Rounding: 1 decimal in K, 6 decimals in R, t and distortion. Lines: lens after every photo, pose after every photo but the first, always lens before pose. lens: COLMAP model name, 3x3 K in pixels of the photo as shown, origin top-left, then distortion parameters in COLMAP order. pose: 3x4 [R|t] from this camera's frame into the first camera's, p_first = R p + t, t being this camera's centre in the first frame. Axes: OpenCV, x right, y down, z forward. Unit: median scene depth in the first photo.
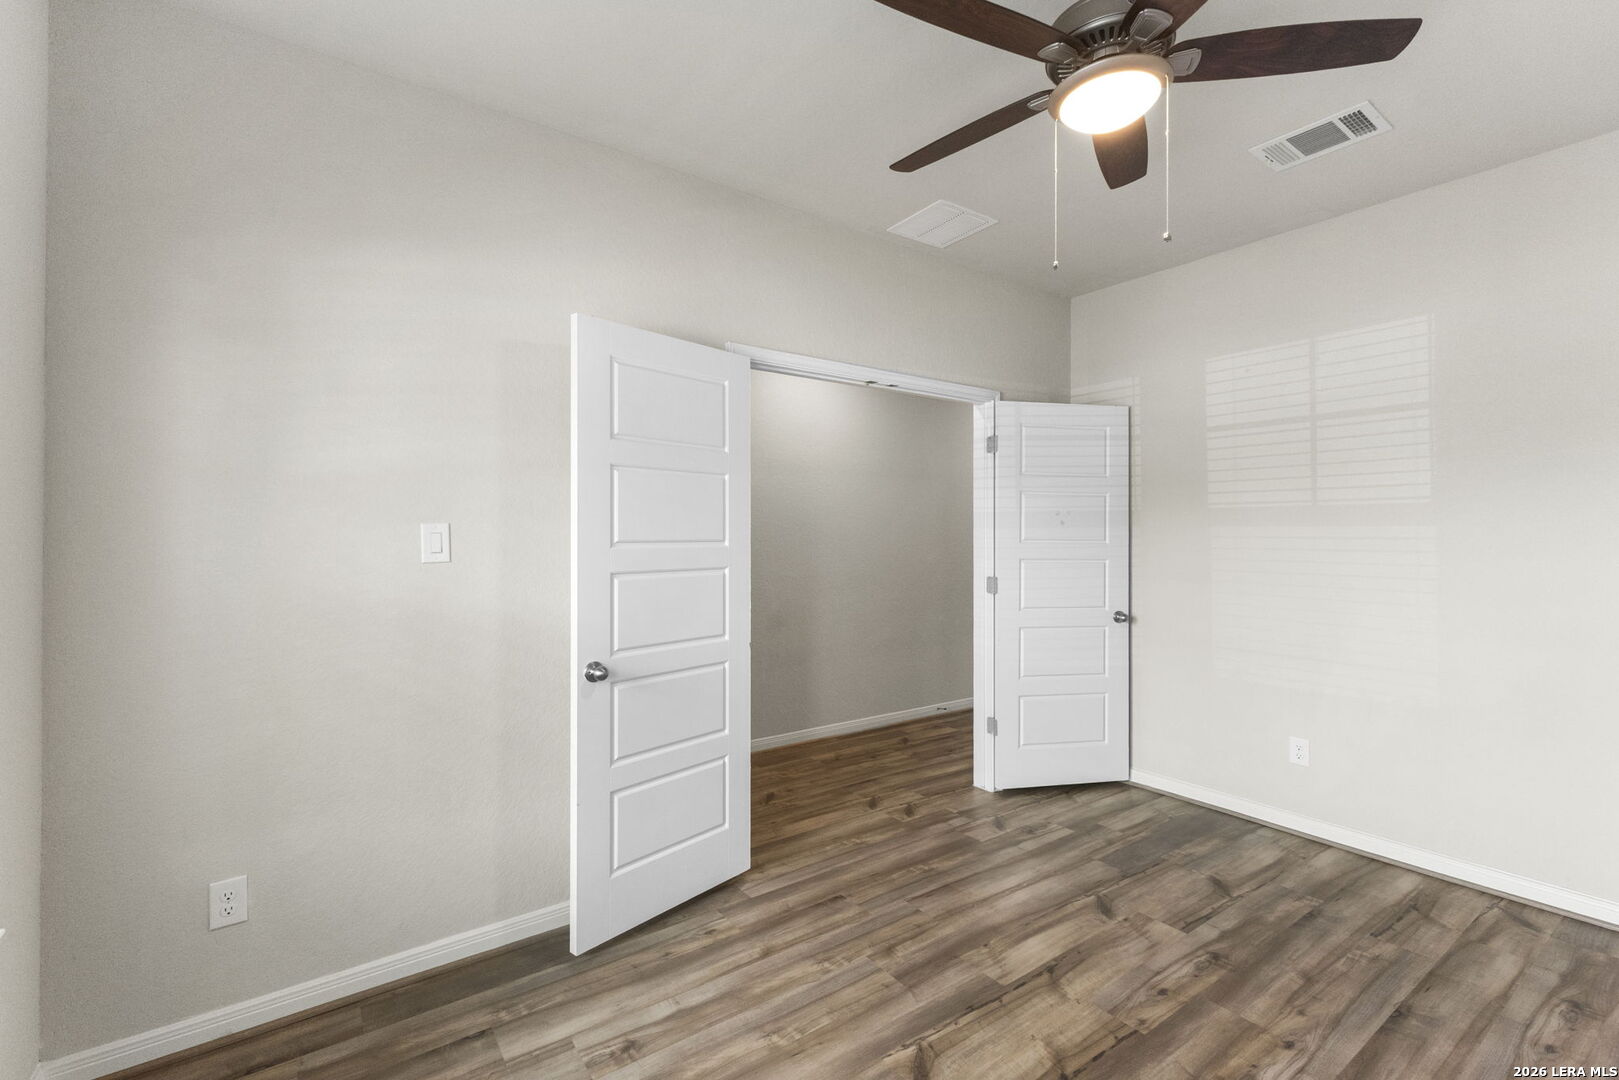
lens RADIAL K [[688.9, 0, 803.5], [0, 688.9, 537.9], [0, 0, 1]] dist [0.000806, 0.000161]
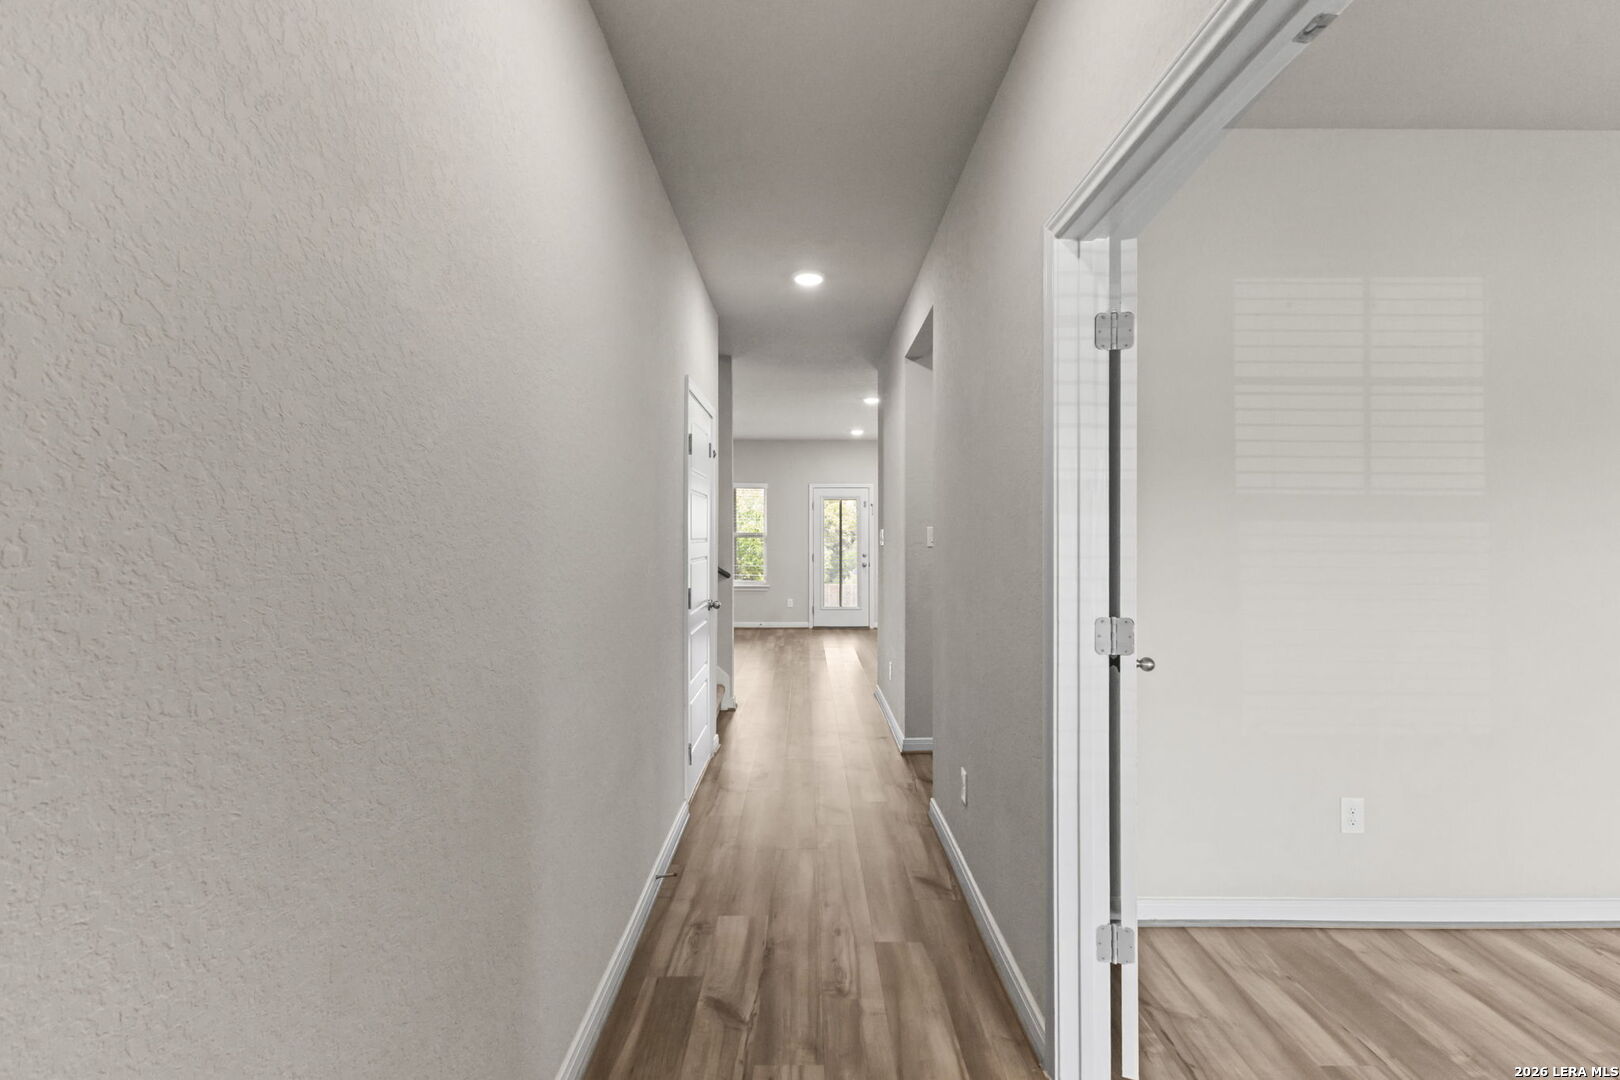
lens RADIAL K [[689.3, 0, 808.1], [0, 689.3, 542.4], [0, 0, 1]] dist [0.000806, 0.000161]
pose [[0.577574, -0.006695, 0.816311, -0.254176], [0.000715, 0.999970, 0.007695, 0.000218], [-0.816338, -0.003861, 0.577562, 1.059094]]
